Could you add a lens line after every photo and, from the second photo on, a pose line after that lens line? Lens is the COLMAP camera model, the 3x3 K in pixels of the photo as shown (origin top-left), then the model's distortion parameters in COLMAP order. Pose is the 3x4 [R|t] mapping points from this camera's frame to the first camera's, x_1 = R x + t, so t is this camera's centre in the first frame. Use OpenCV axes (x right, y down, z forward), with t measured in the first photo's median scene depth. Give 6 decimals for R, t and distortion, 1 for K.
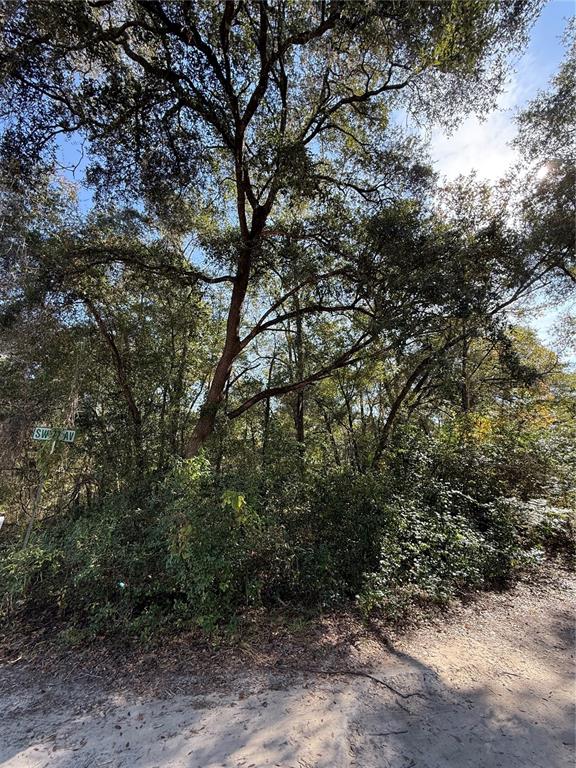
lens RADIAL K [[307.7, 0, 287.8], [0, 307.7, 381.2], [0, 0, 1]] dist [-0.000922, 0.000015]
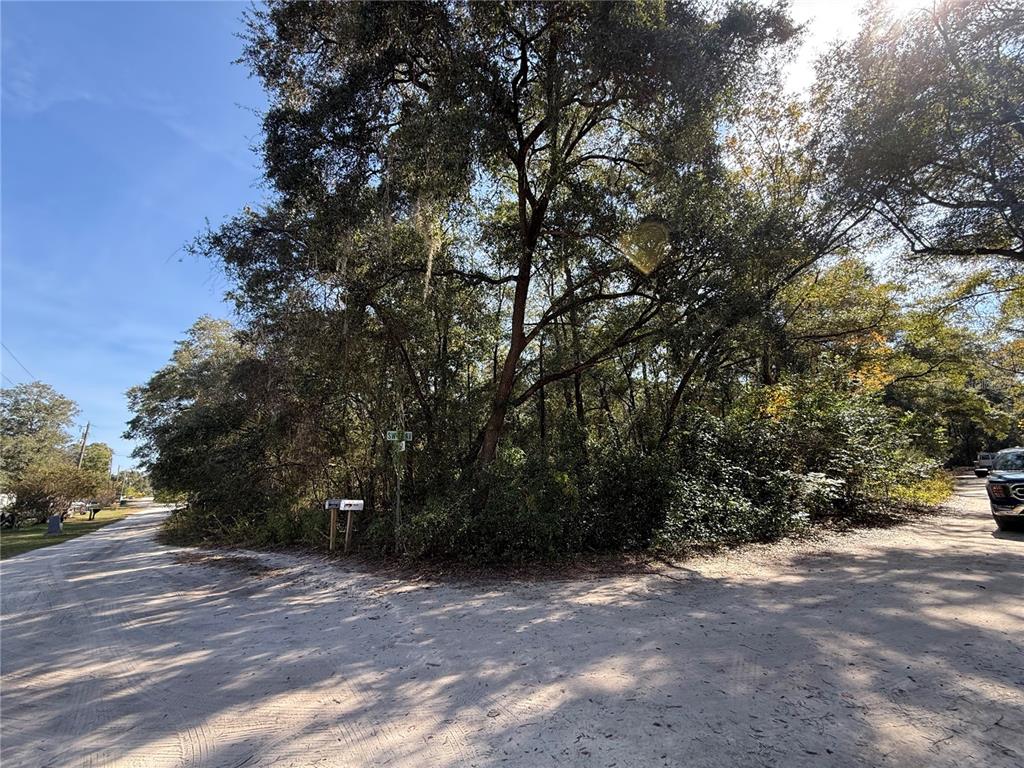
lens RADIAL K [[410.3, 0, 511.0], [0, 410.3, 389.0], [0, 0, 1]] dist [-0.000922, 0.000015]
pose [[0.995112, -0.056904, -0.080709, -0.128308], [0.066343, 0.990609, 0.119550, -0.157116], [0.073148, -0.124320, 0.989542, -0.501888]]
